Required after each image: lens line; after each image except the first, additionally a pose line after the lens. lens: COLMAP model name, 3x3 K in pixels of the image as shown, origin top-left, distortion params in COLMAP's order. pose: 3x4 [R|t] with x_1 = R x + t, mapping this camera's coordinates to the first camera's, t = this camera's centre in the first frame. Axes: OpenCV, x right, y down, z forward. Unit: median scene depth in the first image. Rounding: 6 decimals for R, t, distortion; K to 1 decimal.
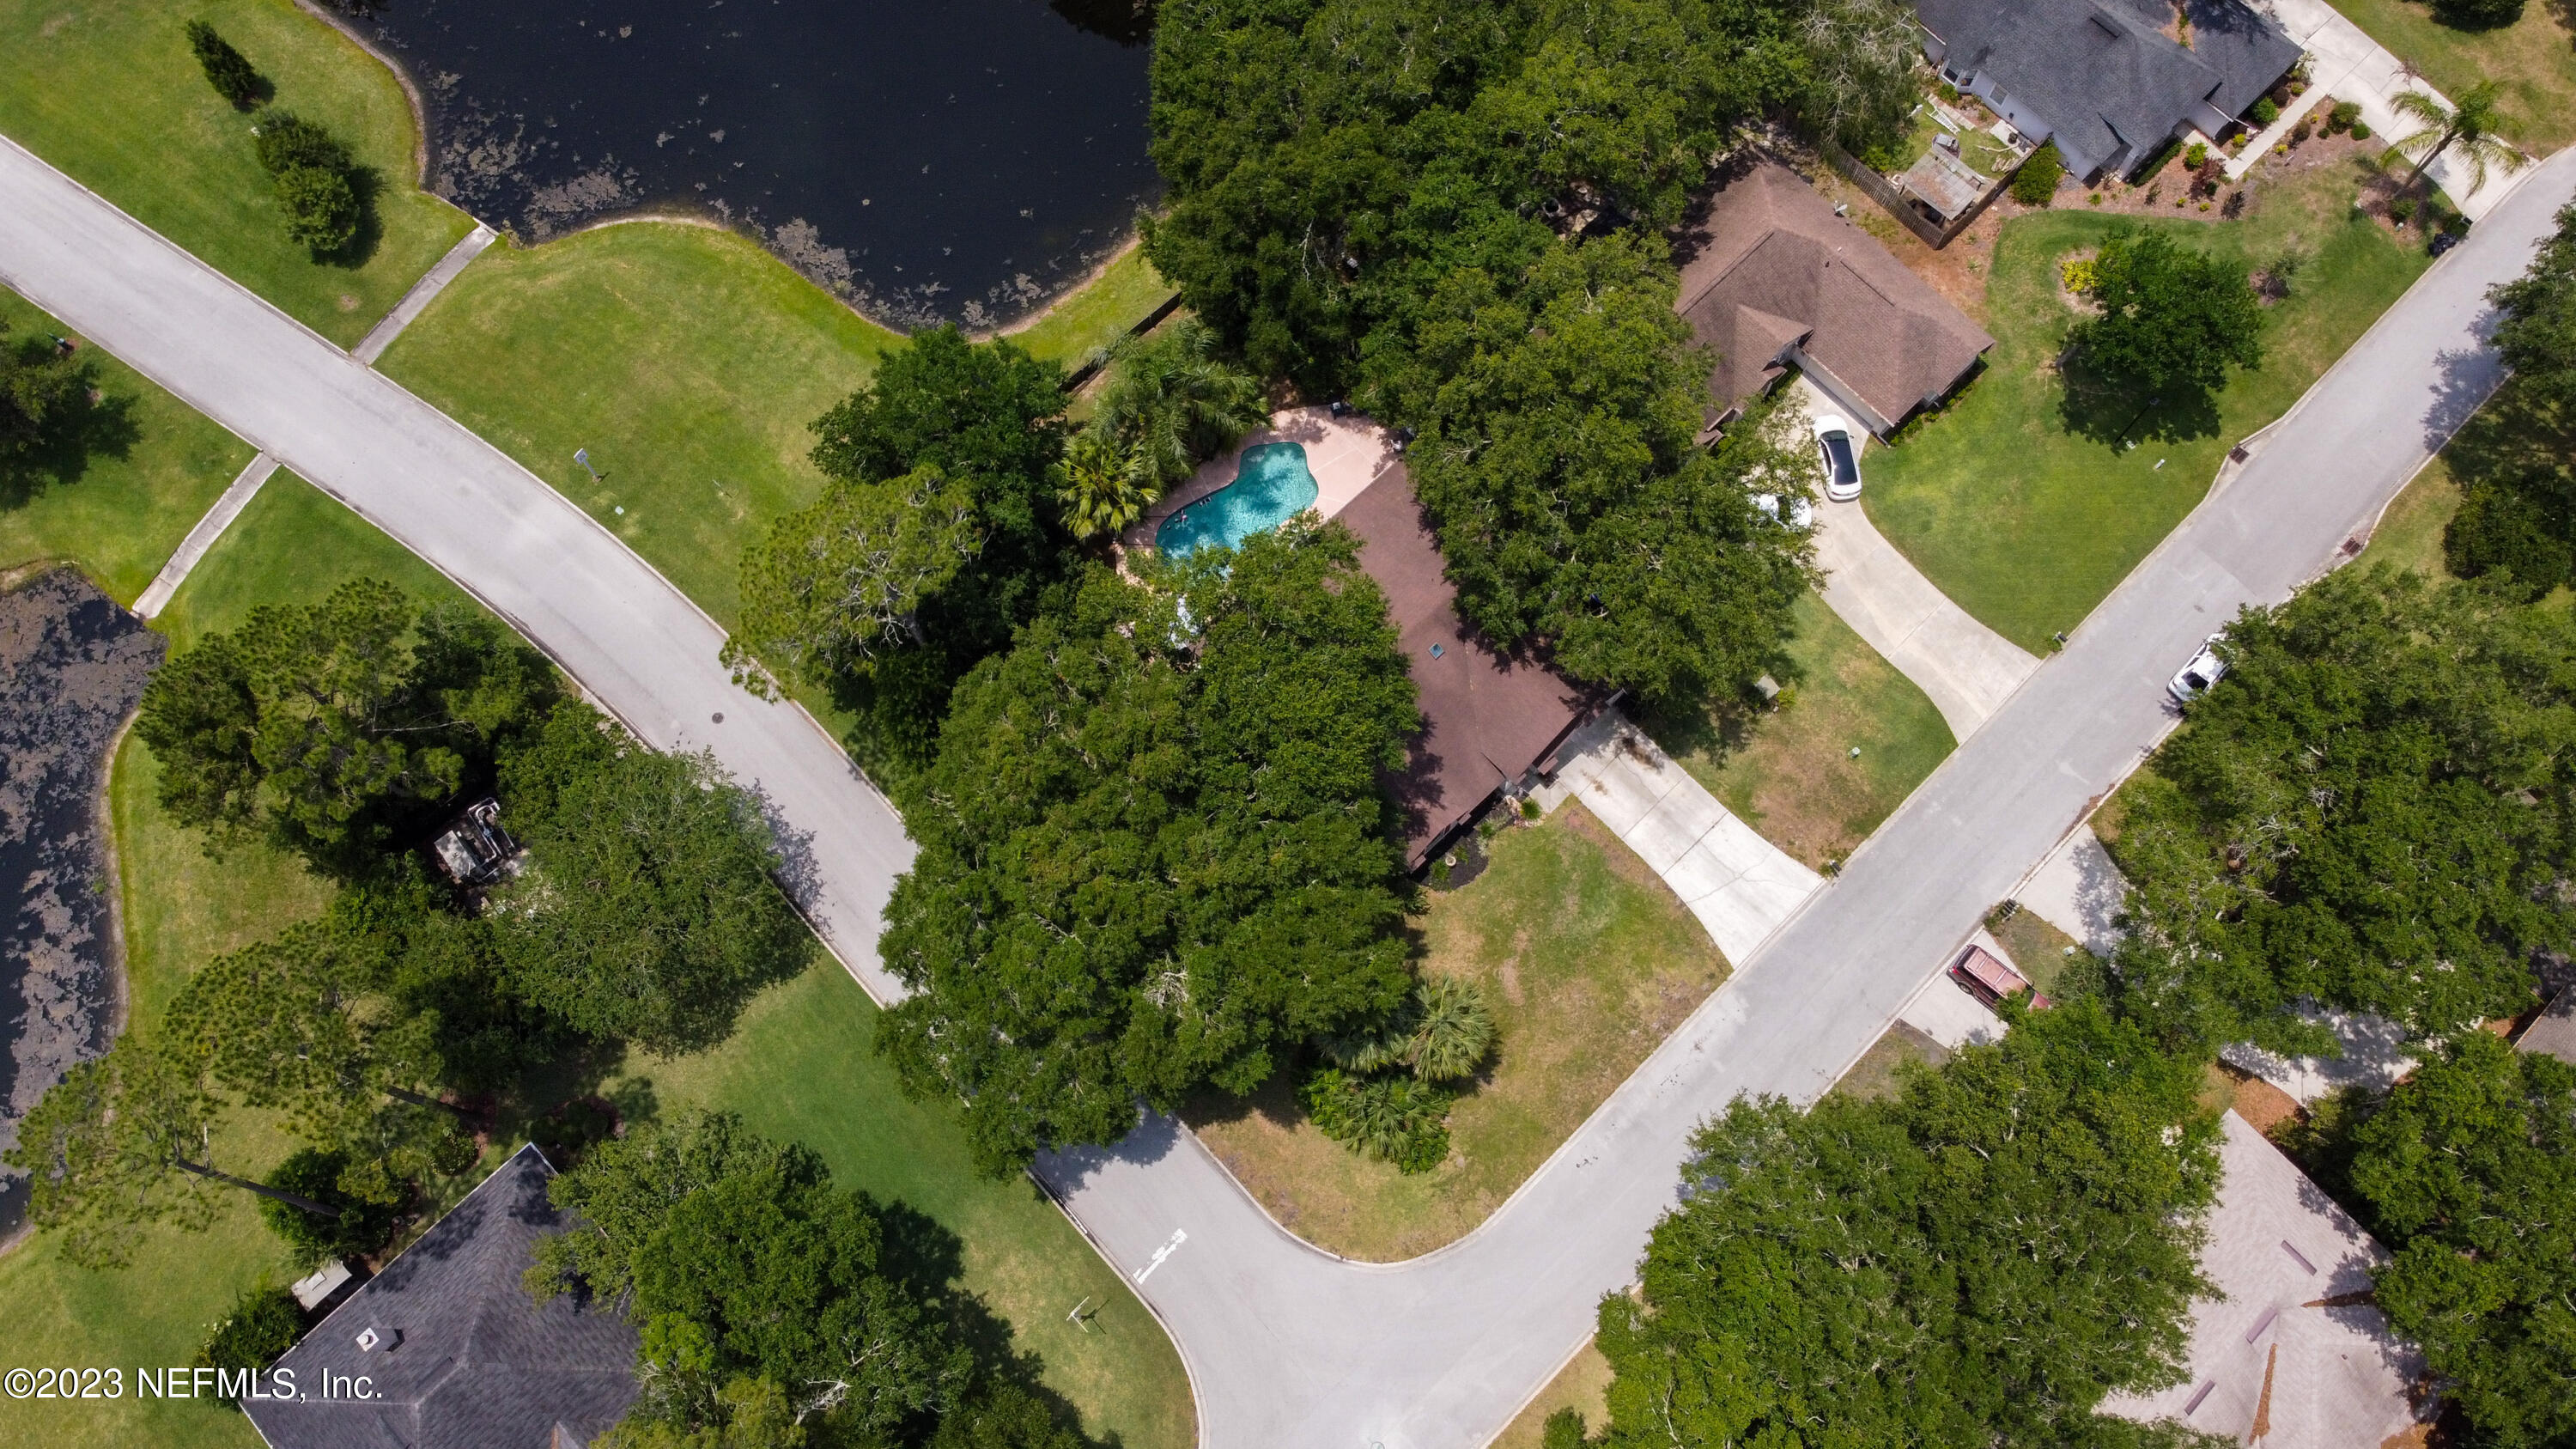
lens RADIAL K [[1952.6, 0, 1322.6], [0, 1952.6, 740.3], [0, 0, 1]] dist [-0.014118, 0.014102]
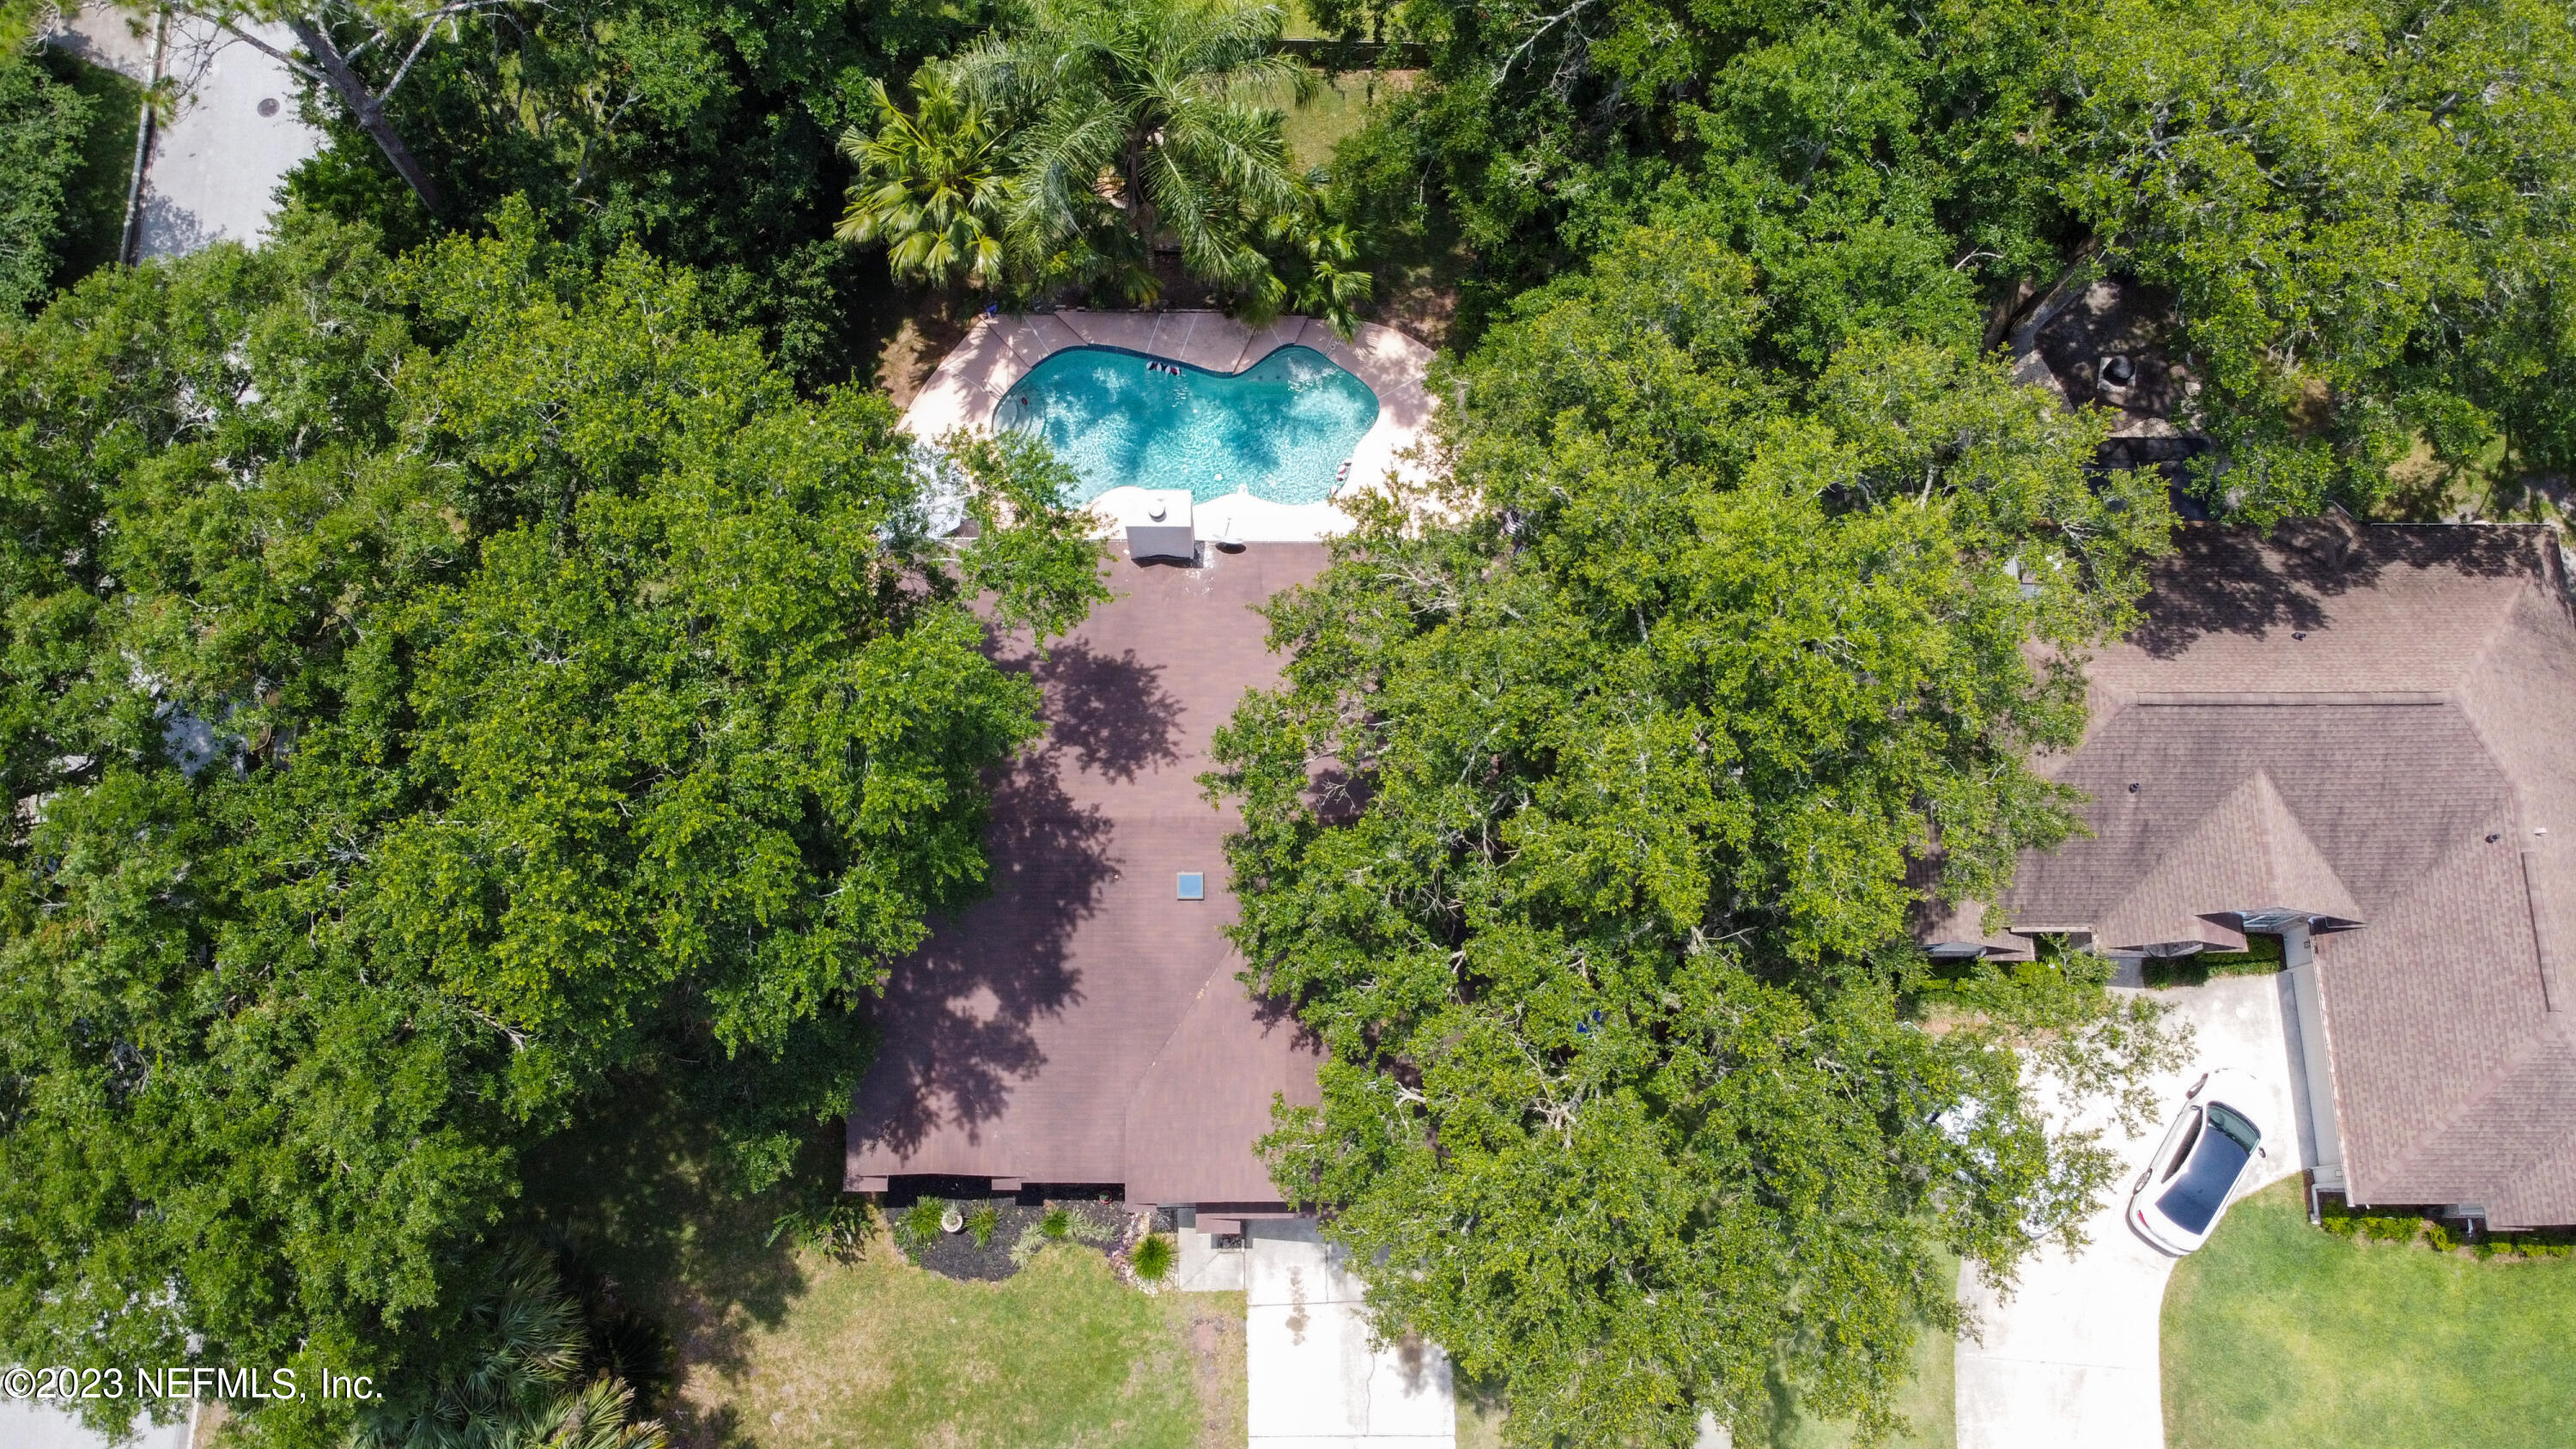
lens RADIAL K [[1952.6, 0, 1295.9], [0, 1952.6, 762.1], [0, 0, 1]] dist [-0.014118, 0.014102]
pose [[0.720050, 0.668439, -0.186325, 0.136510], [-0.658223, 0.742939, 0.121592, -0.134215], [0.219705, 0.035091, 0.974935, 0.518380]]
